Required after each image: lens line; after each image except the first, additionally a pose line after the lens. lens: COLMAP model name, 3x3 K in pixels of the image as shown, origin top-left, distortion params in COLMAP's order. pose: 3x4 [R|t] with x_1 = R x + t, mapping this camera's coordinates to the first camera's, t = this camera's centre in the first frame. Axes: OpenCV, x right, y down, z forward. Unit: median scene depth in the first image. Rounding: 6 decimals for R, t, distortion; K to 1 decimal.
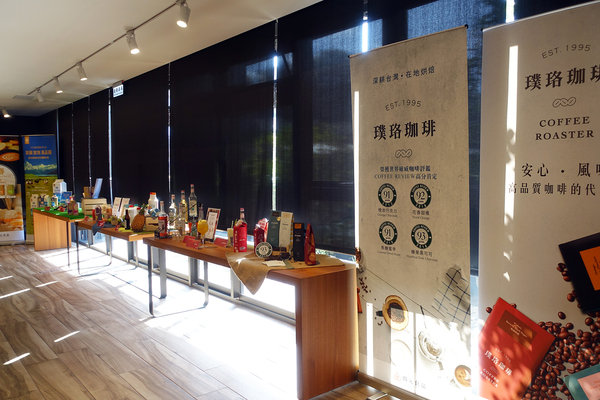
lens RADIAL K [[494.6, 0, 300.8], [0, 494.6, 199.2], [0, 0, 1]] dist [-0.011417, -0.010716]
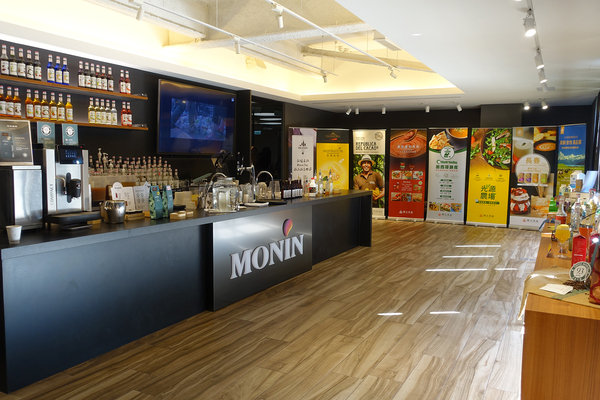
lens RADIAL K [[494.6, 0, 300.6], [0, 494.6, 199.9], [0, 0, 1]] dist [-0.011417, -0.010716]
pose [[0.391062, 0.095803, -0.915365, 0.169799], [-0.073380, 0.994647, 0.072751, -0.012223], [0.917435, 0.038720, 0.395998, 0.116750]]
